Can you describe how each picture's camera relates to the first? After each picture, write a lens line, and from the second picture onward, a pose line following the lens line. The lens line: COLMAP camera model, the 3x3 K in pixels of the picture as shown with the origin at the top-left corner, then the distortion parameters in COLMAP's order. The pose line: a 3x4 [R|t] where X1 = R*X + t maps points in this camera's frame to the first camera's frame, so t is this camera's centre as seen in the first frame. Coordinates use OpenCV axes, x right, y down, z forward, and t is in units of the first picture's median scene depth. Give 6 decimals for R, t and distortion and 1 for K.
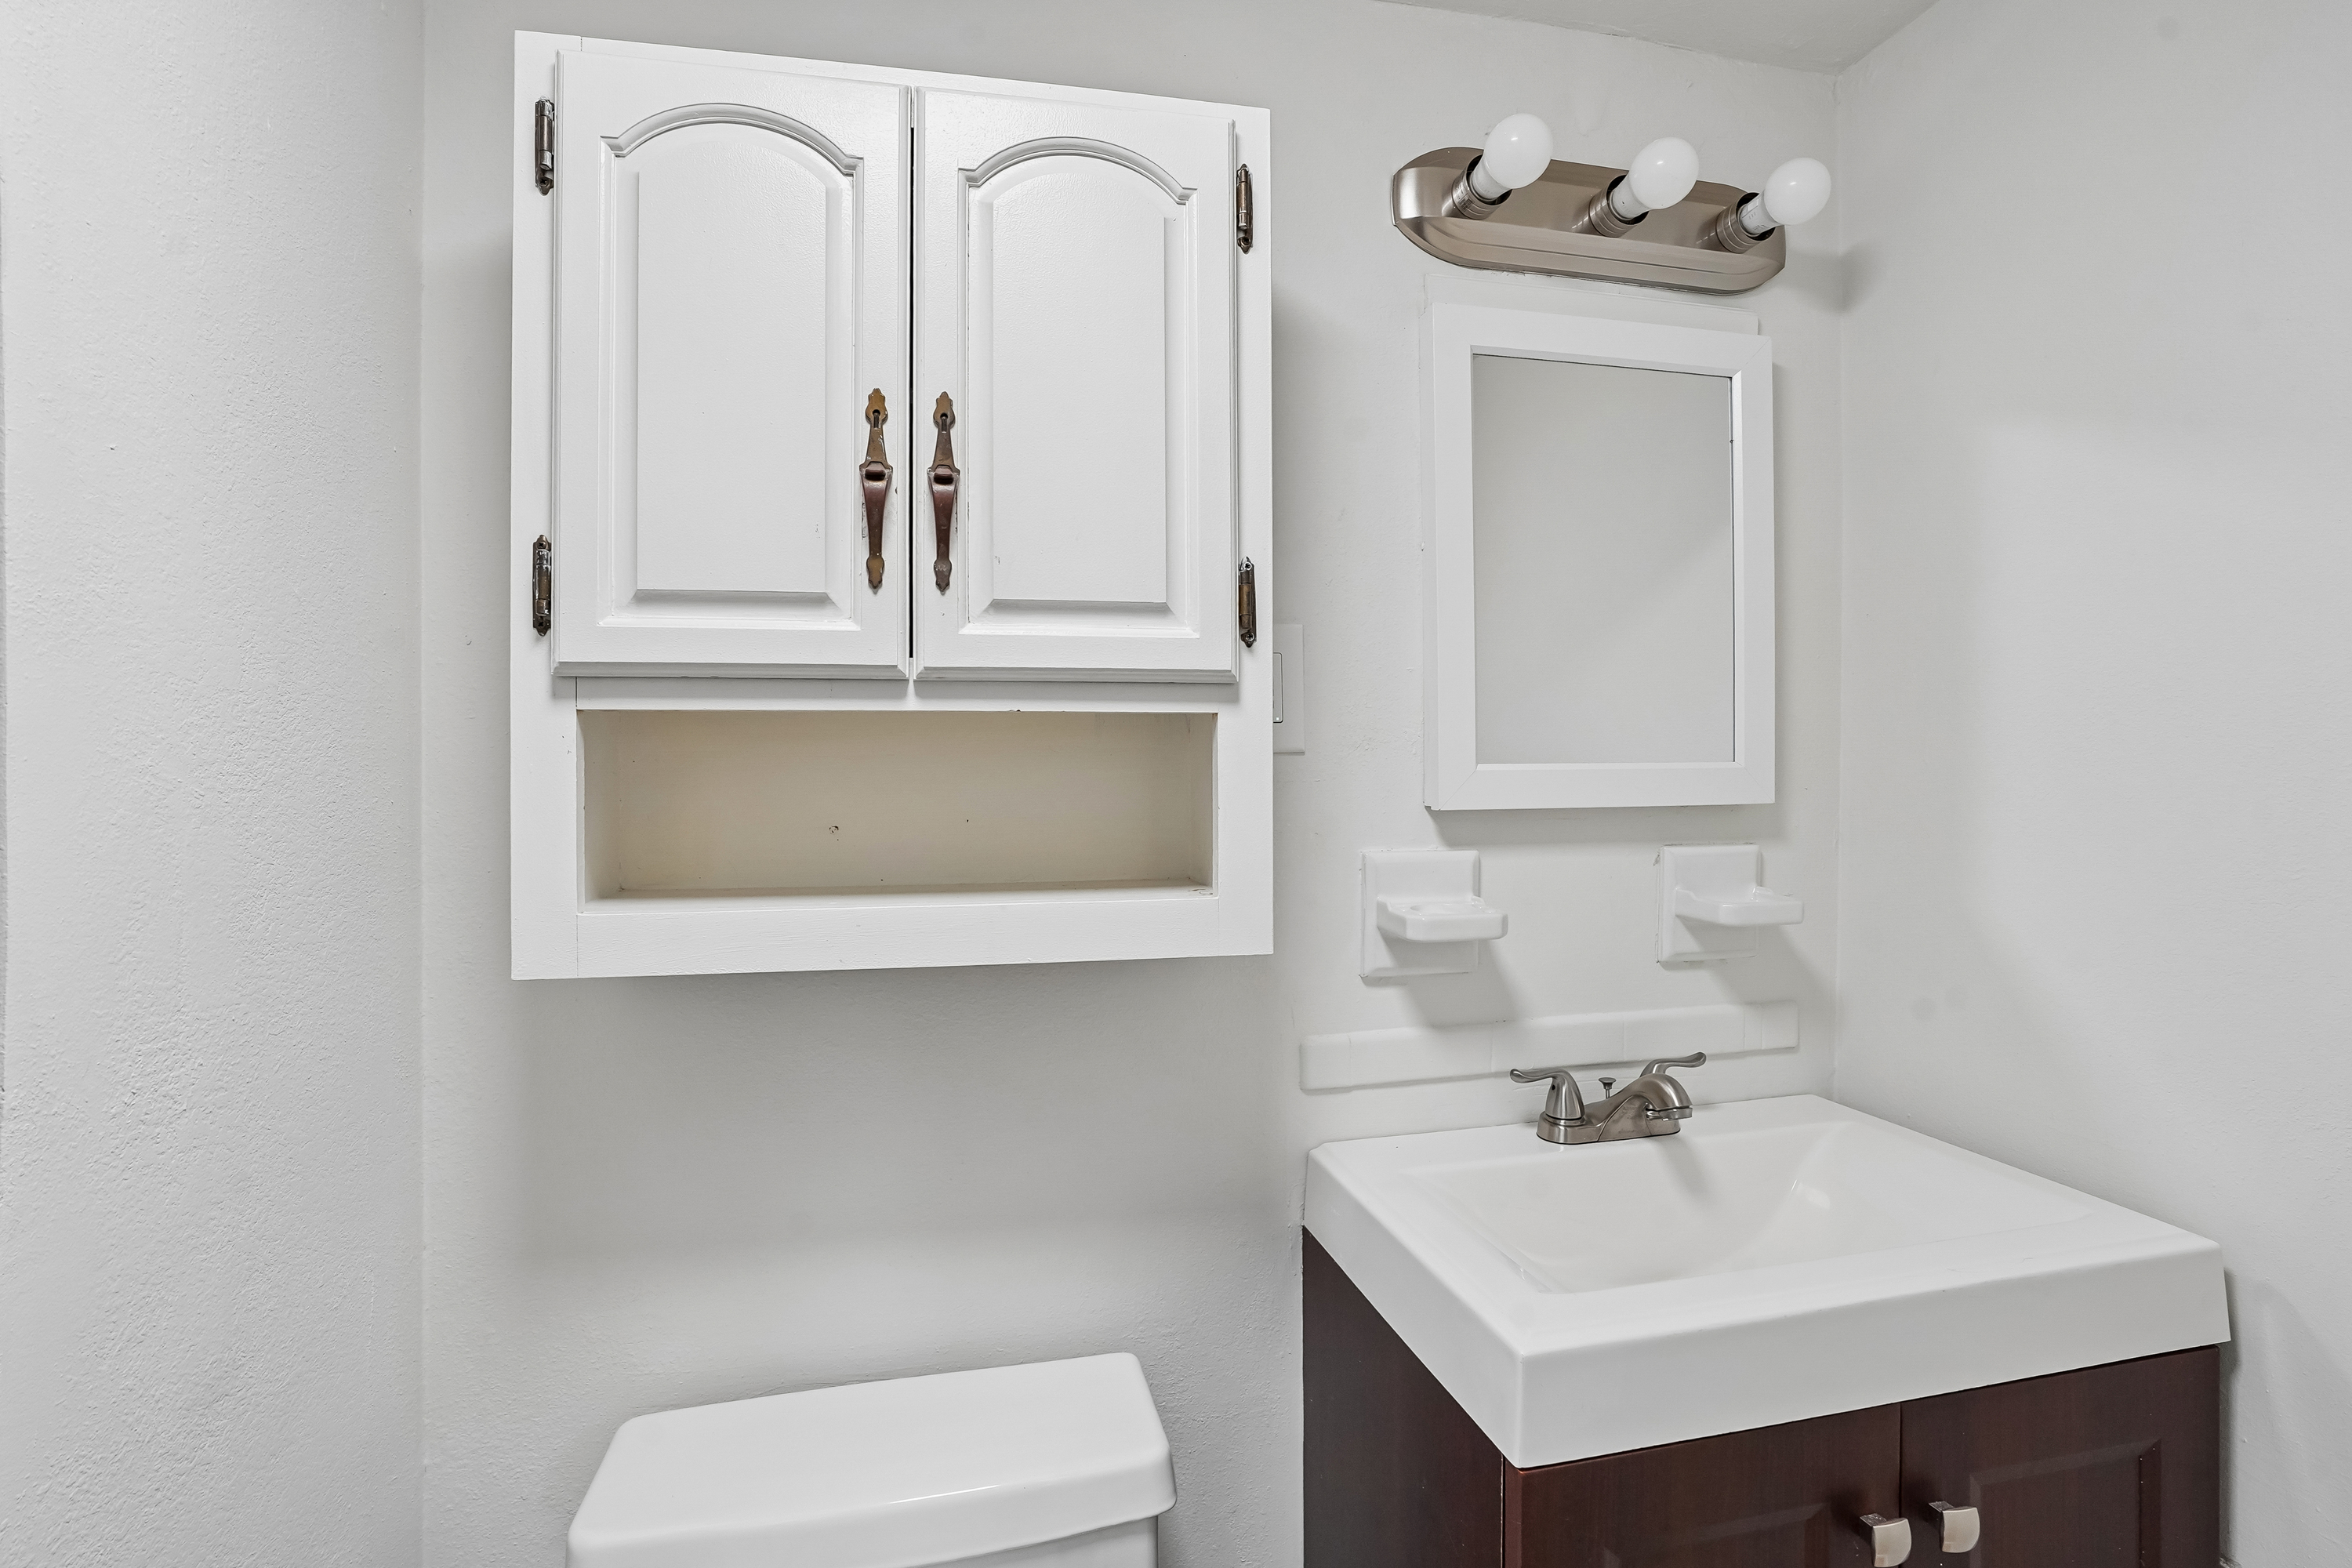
lens RADIAL K [[1121.5, 0, 1206.8], [0, 1121.5, 782.3], [0, 0, 1]] dist [-0.001408, -0.000367]
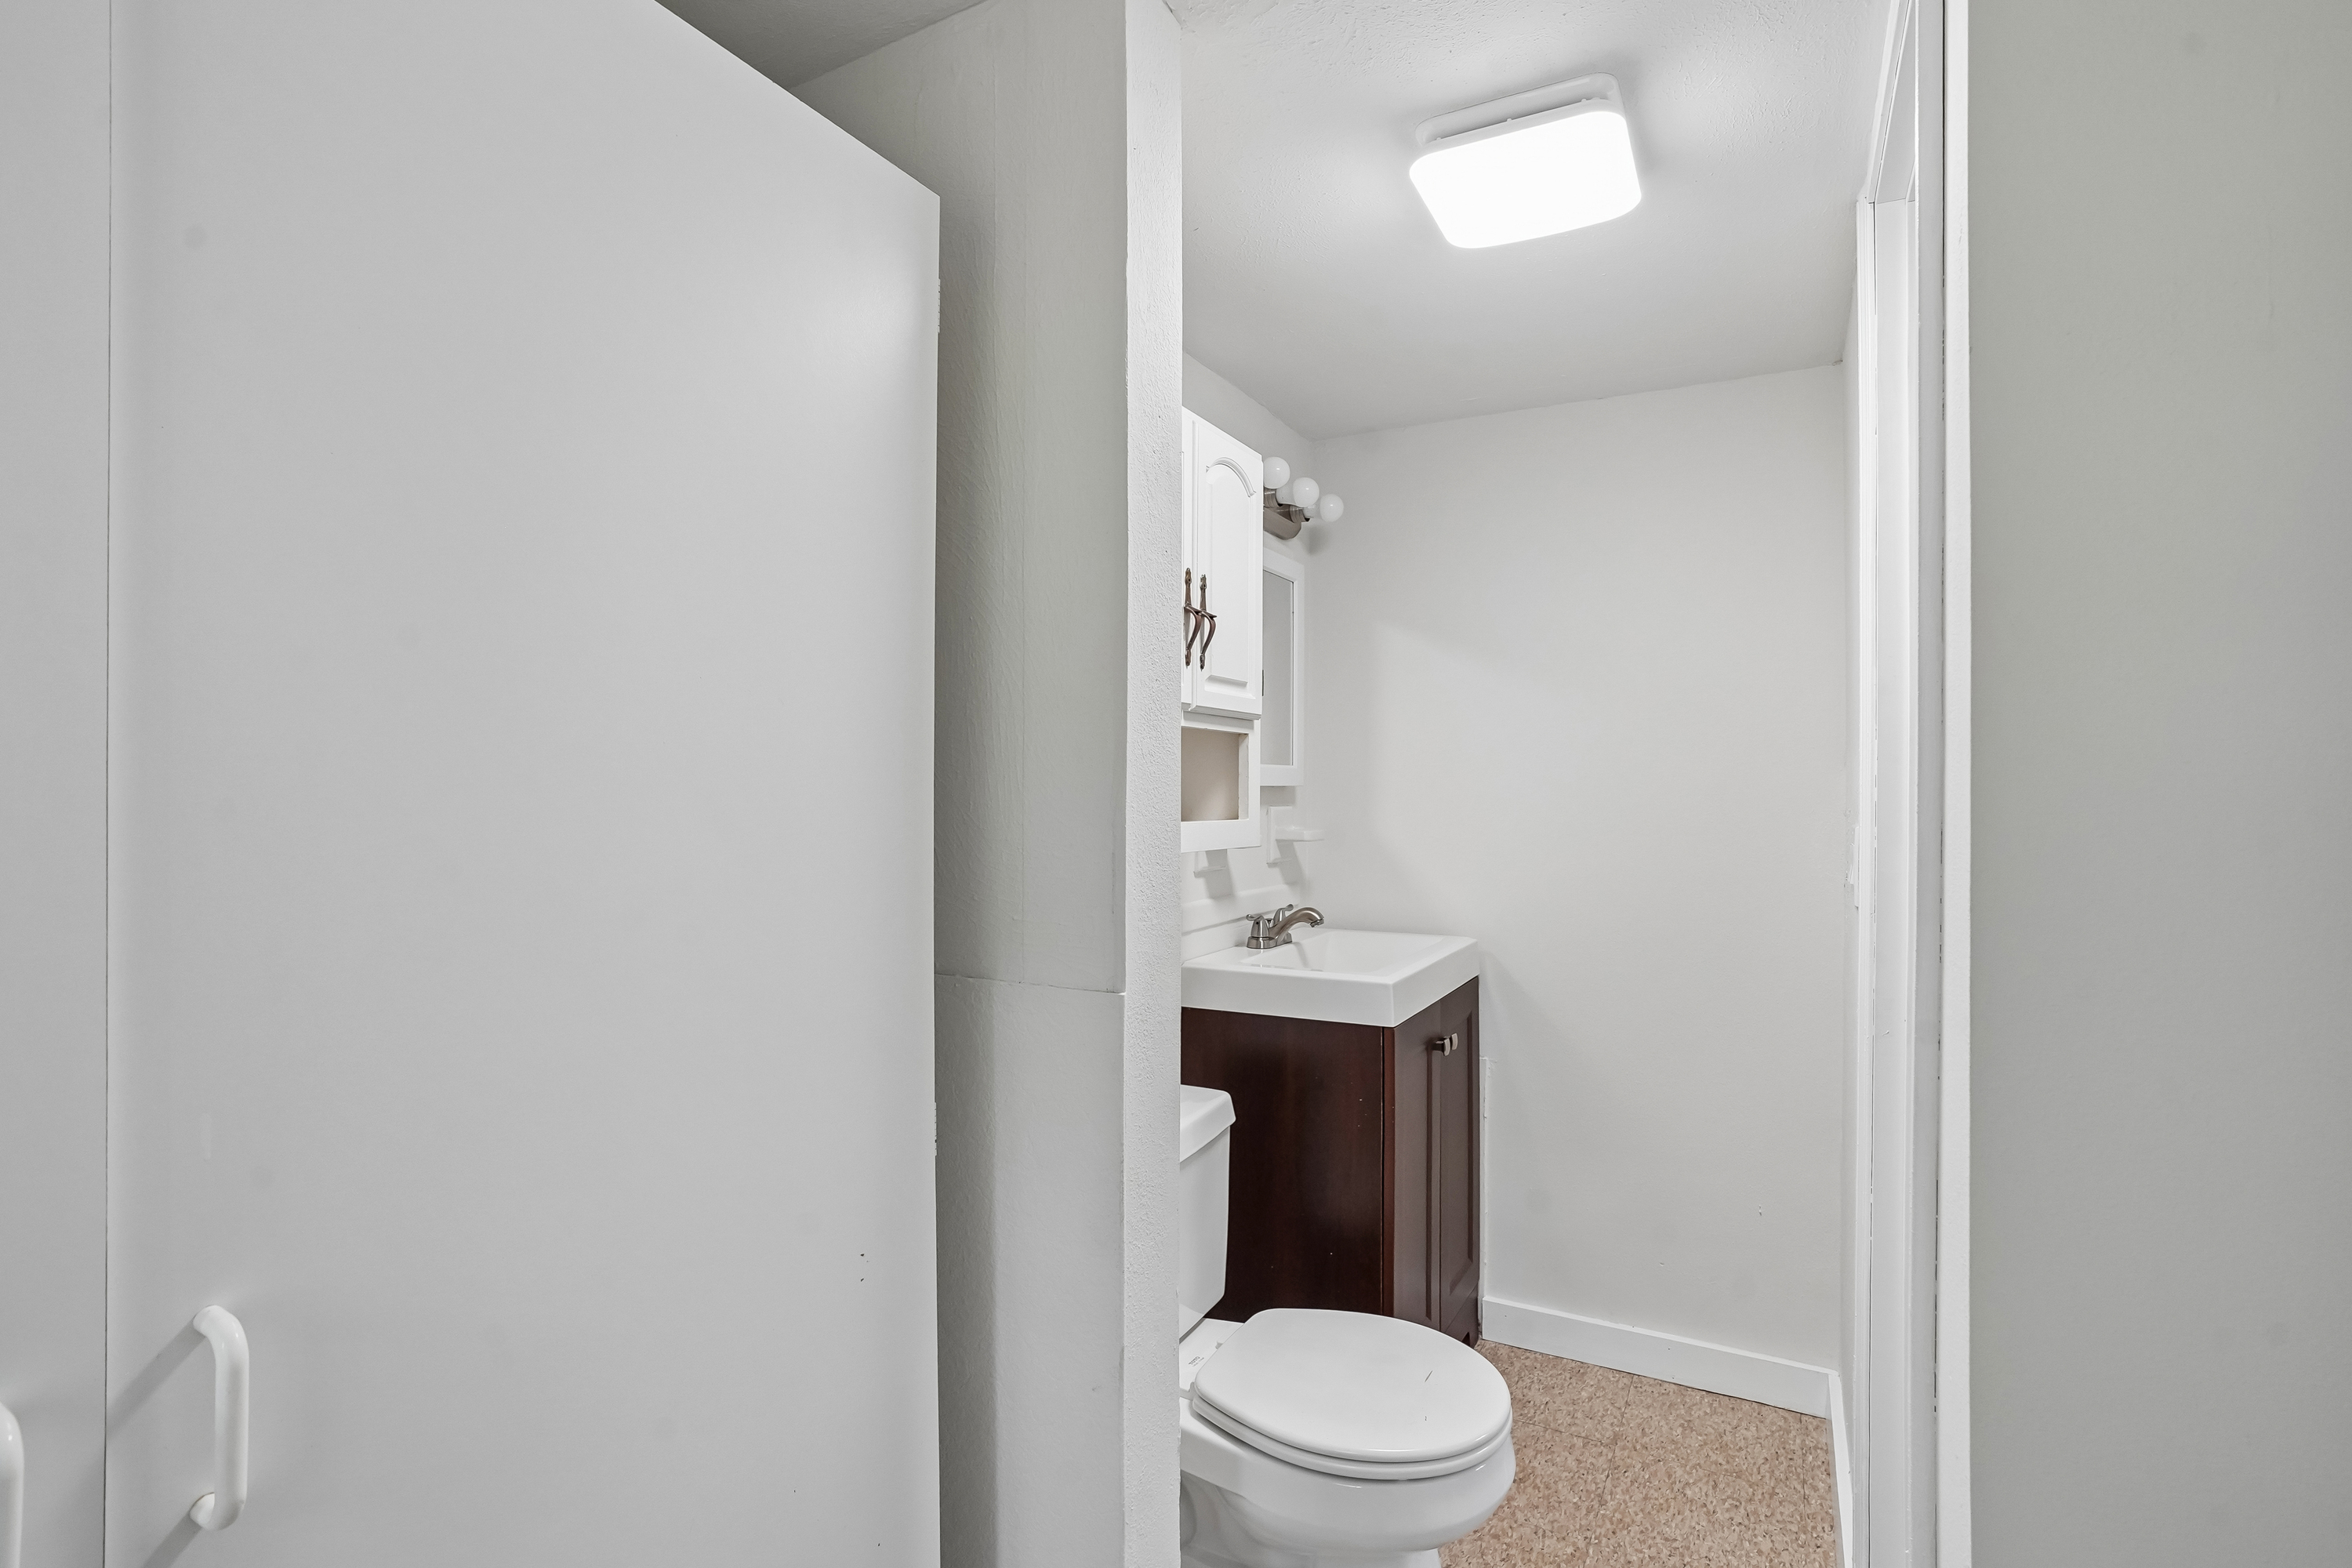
lens RADIAL K [[1101.9, 0, 1176.0], [0, 1101.9, 784.0], [0, 0, 1]] dist [-0.039210, -0.000114]
pose [[0.680695, 0.013648, 0.732440, -1.282379], [-0.002946, 0.999869, -0.015893, 0.053994], [-0.732561, 0.008661, 0.680646, -0.254874]]
